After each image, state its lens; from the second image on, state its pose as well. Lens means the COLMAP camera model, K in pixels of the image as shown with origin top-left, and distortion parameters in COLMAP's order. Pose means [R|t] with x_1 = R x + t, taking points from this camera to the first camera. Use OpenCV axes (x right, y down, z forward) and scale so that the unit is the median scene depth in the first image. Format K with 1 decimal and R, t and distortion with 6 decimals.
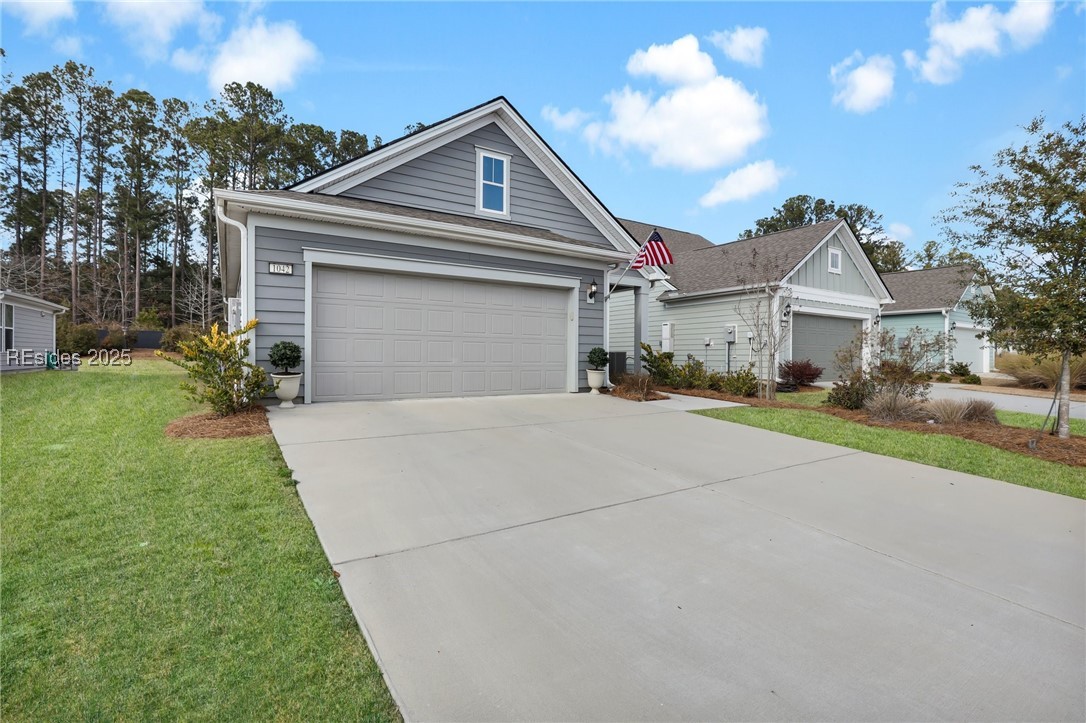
lens RADIAL K [[503.0, 0, 553.9], [0, 503.0, 361.0], [0, 0, 1]] dist [-0.031464, 0.001336]
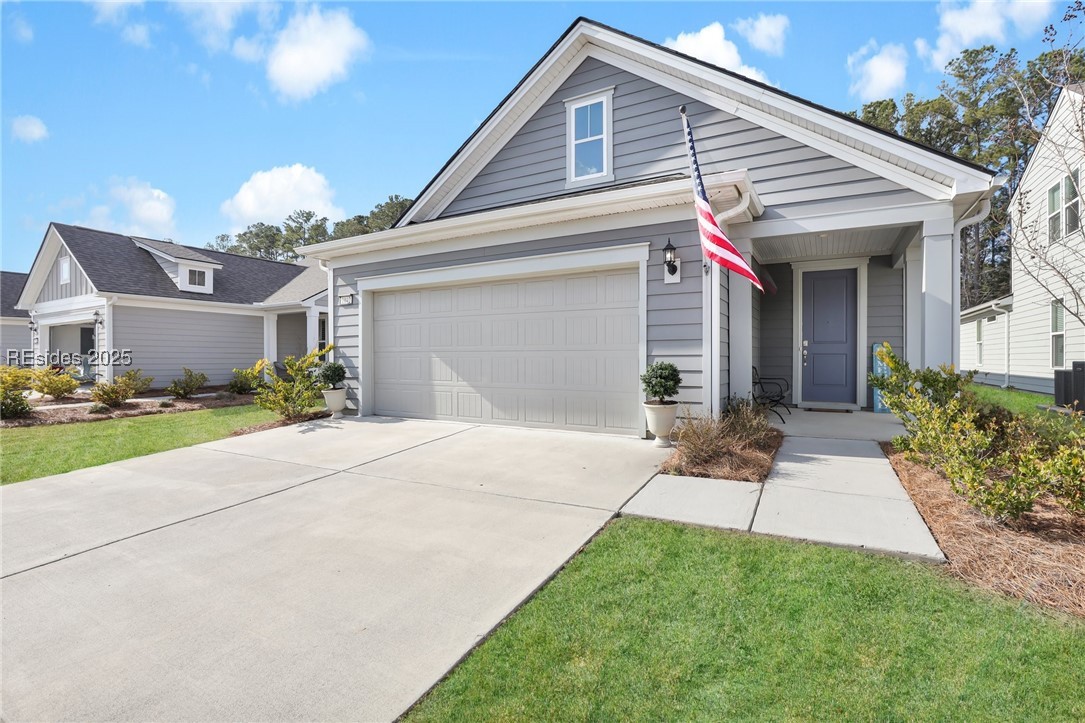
lens RADIAL K [[500.2, 0, 550.7], [0, 500.2, 362.7], [0, 0, 1]] dist [-0.035687, 0.000872]
pose [[0.453372, -0.000482, -0.891322, 0.509945], [-0.003221, 0.999992, -0.002179, -0.024662], [0.891316, 0.003859, 0.453367, 0.628969]]
